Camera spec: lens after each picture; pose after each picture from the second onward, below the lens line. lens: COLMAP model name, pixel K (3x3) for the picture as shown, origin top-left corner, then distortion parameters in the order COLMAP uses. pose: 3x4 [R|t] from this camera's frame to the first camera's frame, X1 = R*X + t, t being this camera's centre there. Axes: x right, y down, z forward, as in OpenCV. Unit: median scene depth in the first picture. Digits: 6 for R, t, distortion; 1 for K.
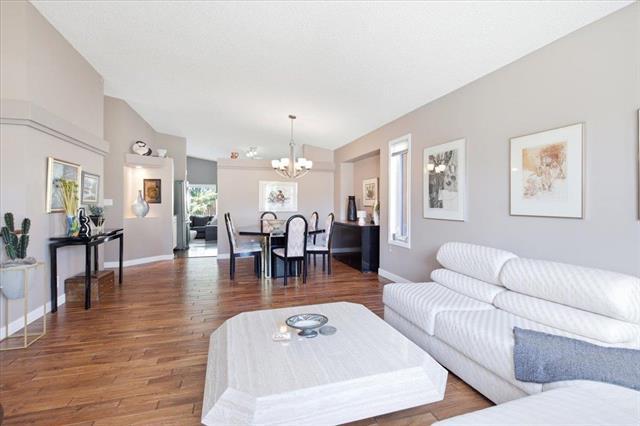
lens RADIAL K [[293.8, 0, 324.6], [0, 293.8, 206.5], [0, 0, 1]] dist [0.004425, 0.000904]
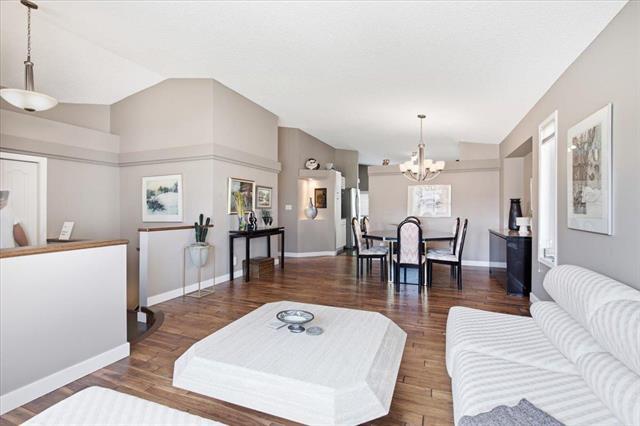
lens RADIAL K [[293.8, 0, 334.2], [0, 293.8, 210.8], [0, 0, 1]] dist [0.004425, 0.000904]
pose [[0.791323, 0.003797, -0.611387, 0.293694], [-0.006002, 0.999981, -0.001558, 0.002014], [0.611369, 0.004903, 0.791330, 0.097905]]
